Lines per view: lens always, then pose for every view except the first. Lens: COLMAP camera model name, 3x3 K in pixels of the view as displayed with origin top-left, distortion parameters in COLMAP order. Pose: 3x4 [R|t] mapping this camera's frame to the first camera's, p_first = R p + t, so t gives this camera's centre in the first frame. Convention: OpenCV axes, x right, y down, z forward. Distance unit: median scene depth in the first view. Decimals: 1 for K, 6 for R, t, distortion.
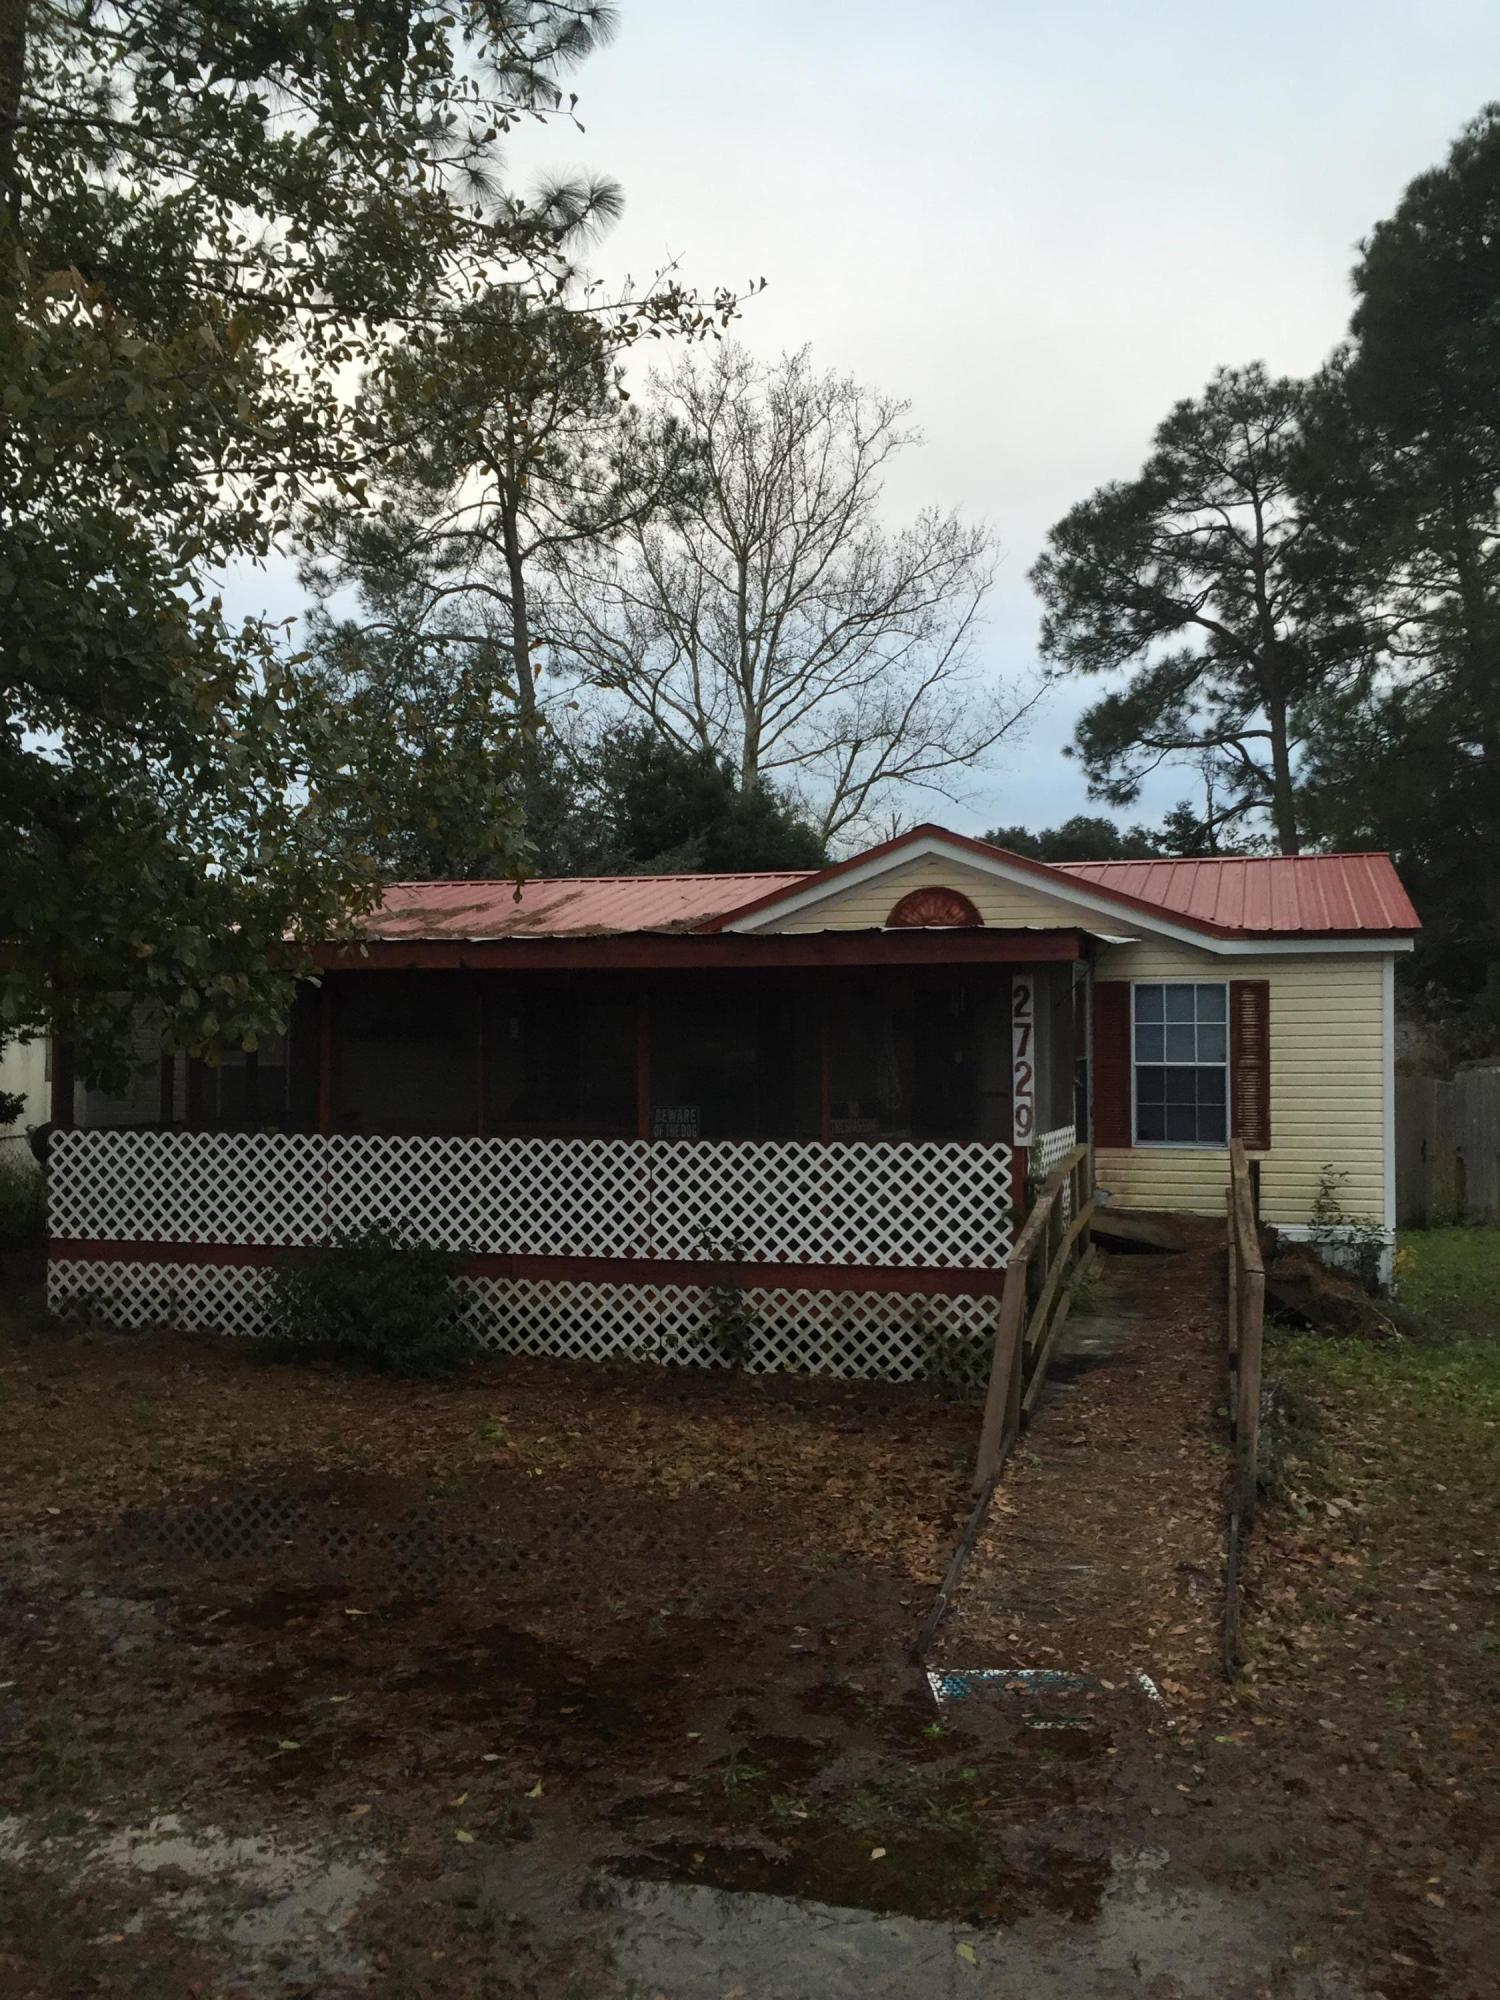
lens RADIAL K [[1718.1, 0, 778.3], [0, 1718.1, 979.6], [0, 0, 1]] dist [0.130061, -0.072715]
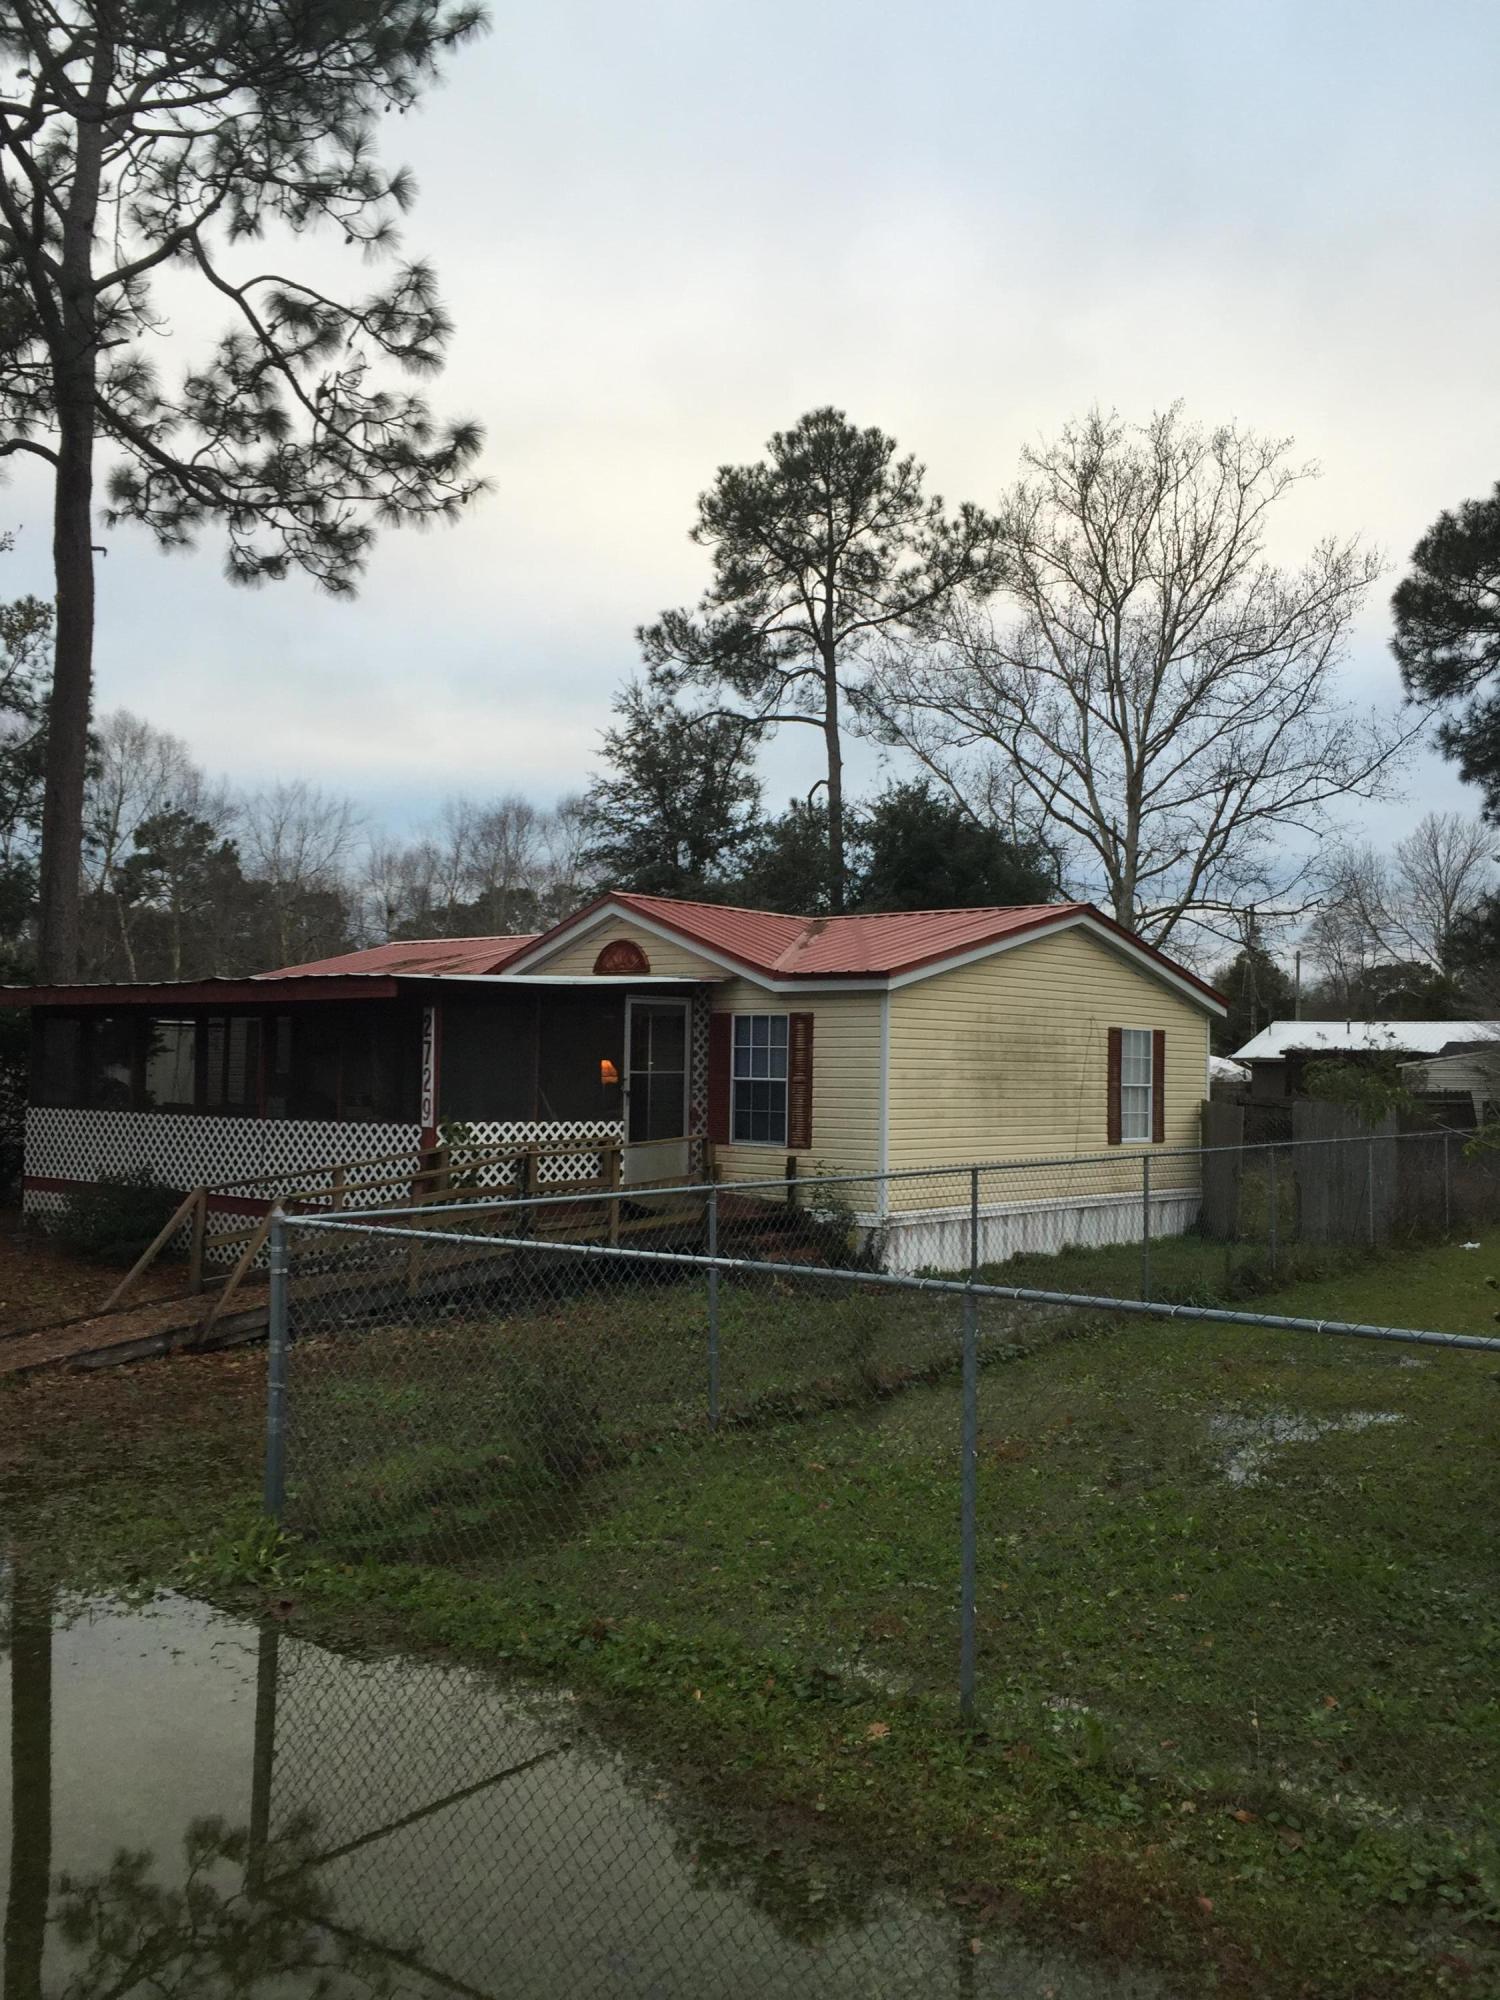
lens RADIAL K [[1718.1, 0, 743.3], [0, 1718.1, 982.6], [0, 0, 1]] dist [0.130061, -0.072715]
pose [[0.910486, -0.002417, -0.413534, 0.662486], [-0.005804, 0.999810, -0.018621, 0.001808], [0.413500, 0.019354, 0.910298, -0.128969]]
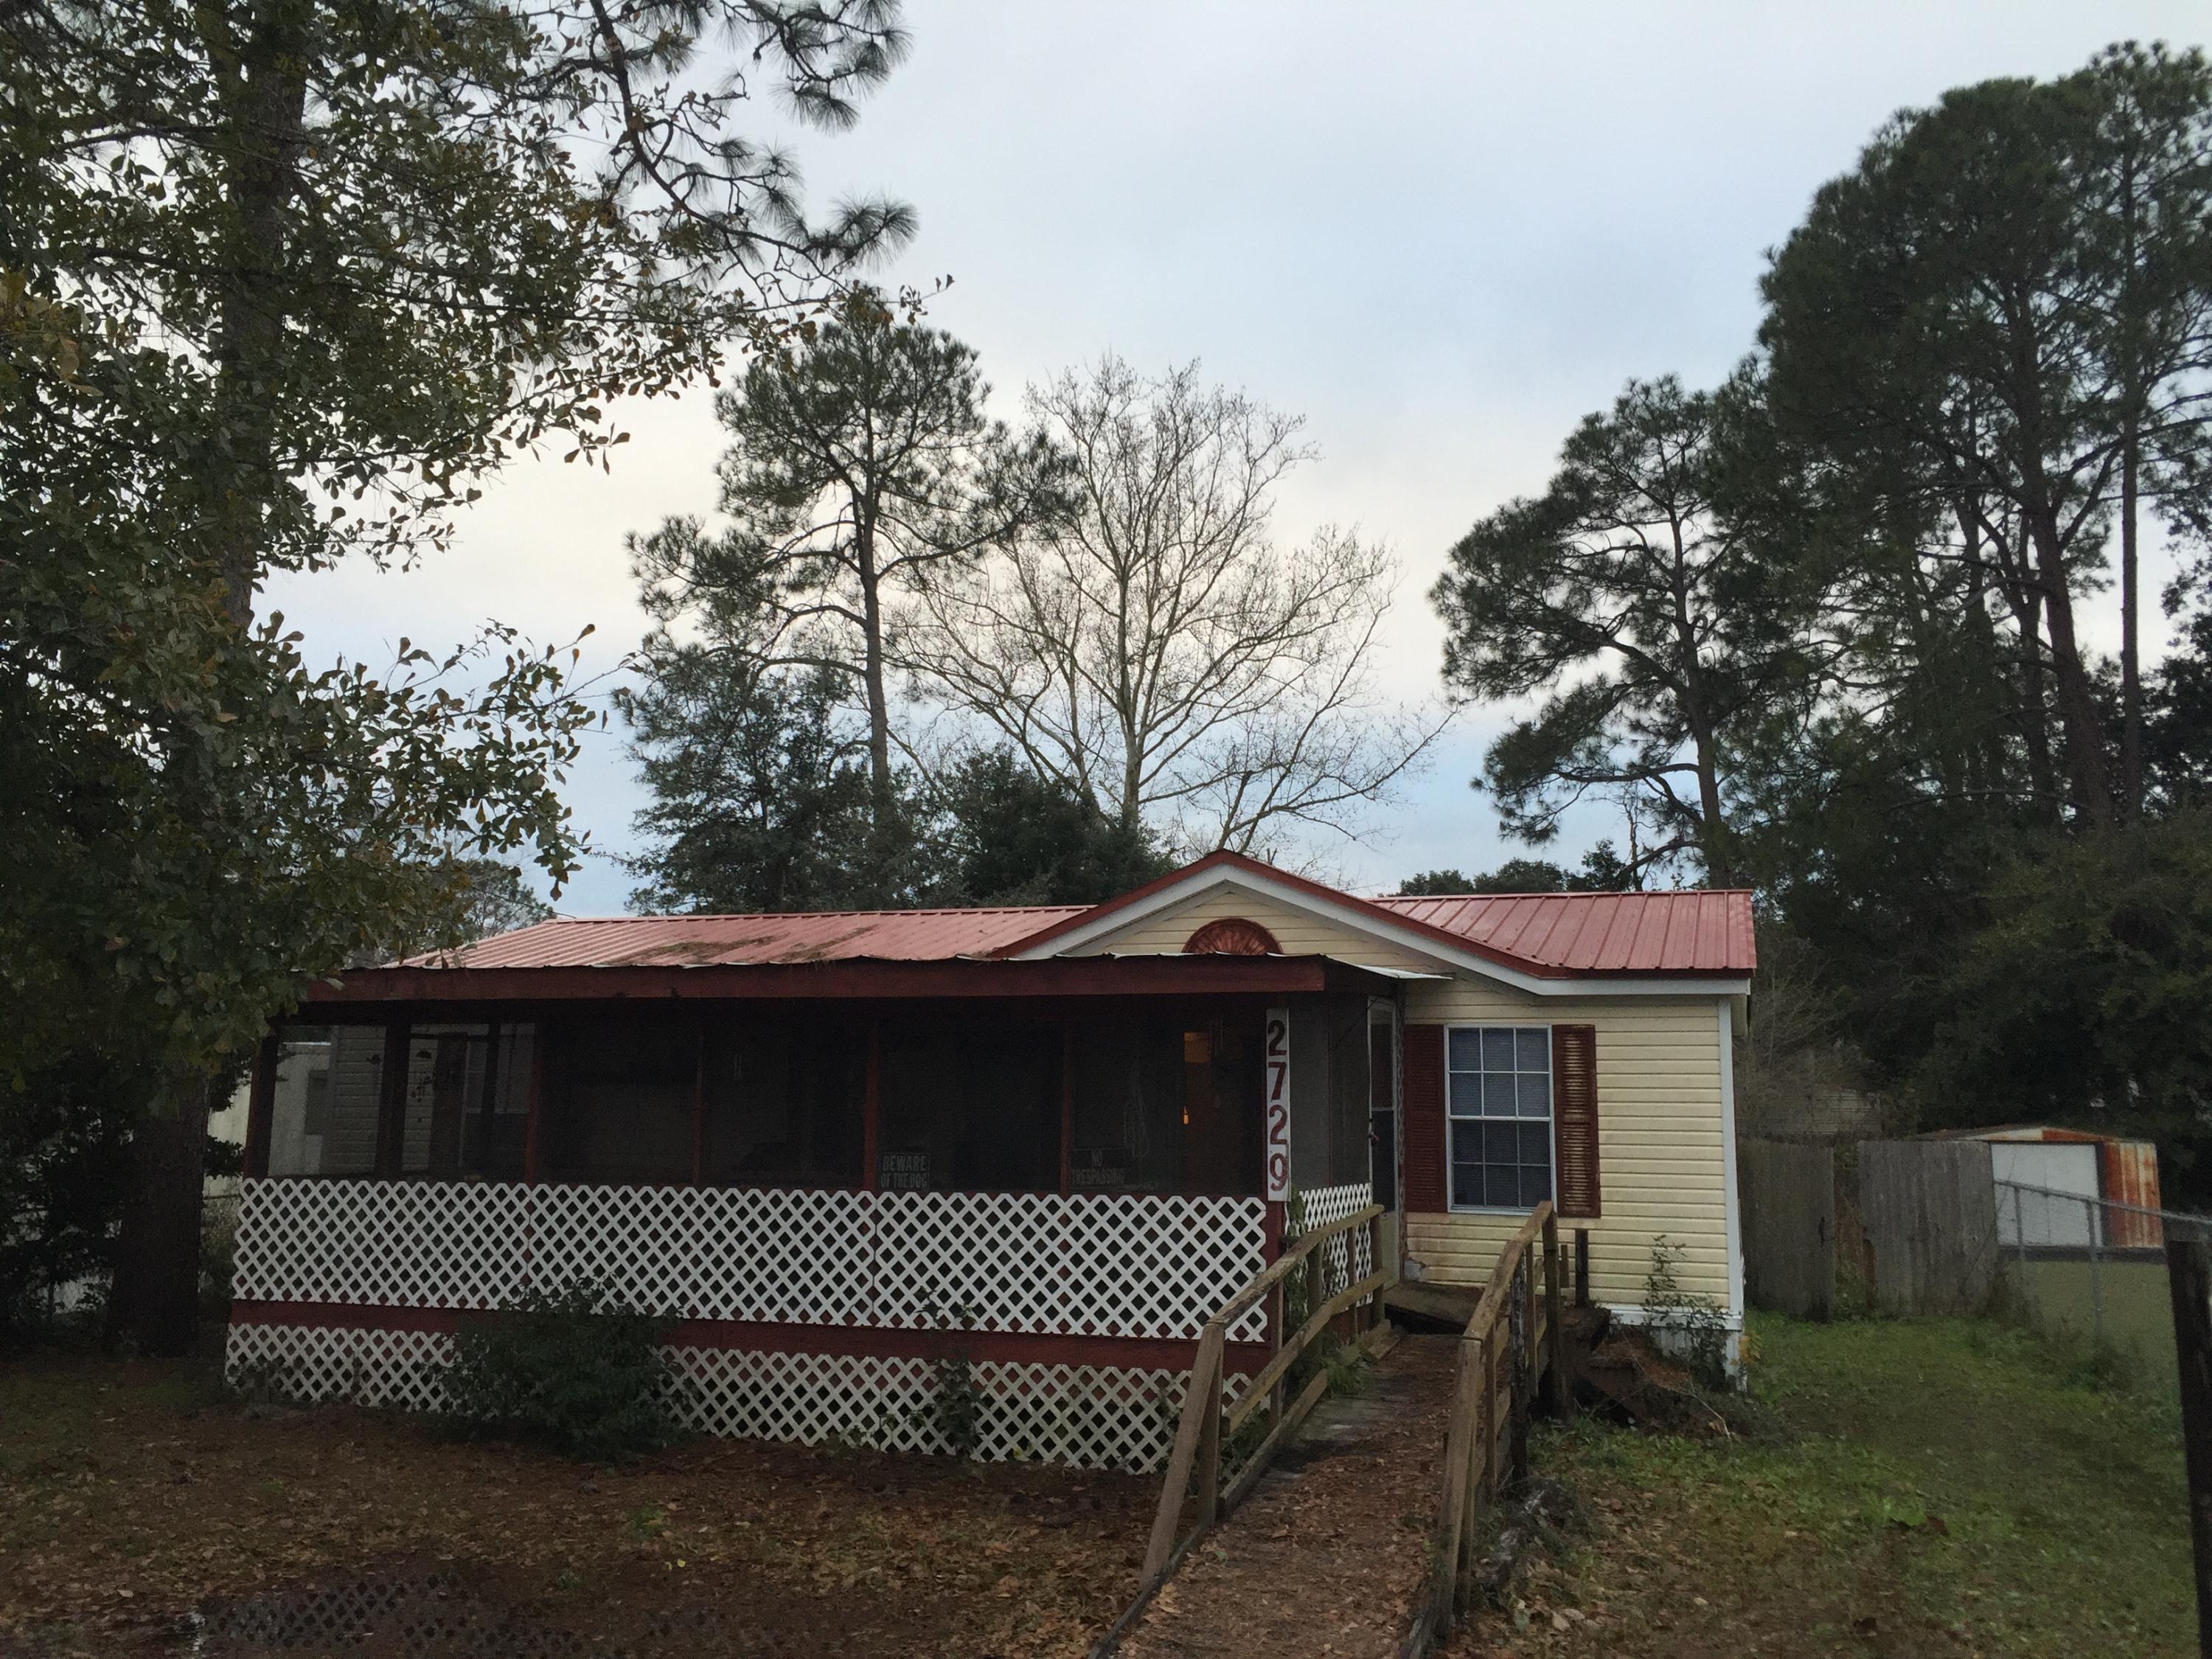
lens RADIAL K [[1900.3, 0, 1109.6], [0, 1900.3, 815.0], [0, 0, 1]] dist [0.130061, -0.072715]
pose [[0.998850, 0.004462, -0.047737, 0.069395], [-0.010030, 0.993076, -0.117047, 0.010013], [0.046885, 0.117391, 0.991978, -0.009550]]
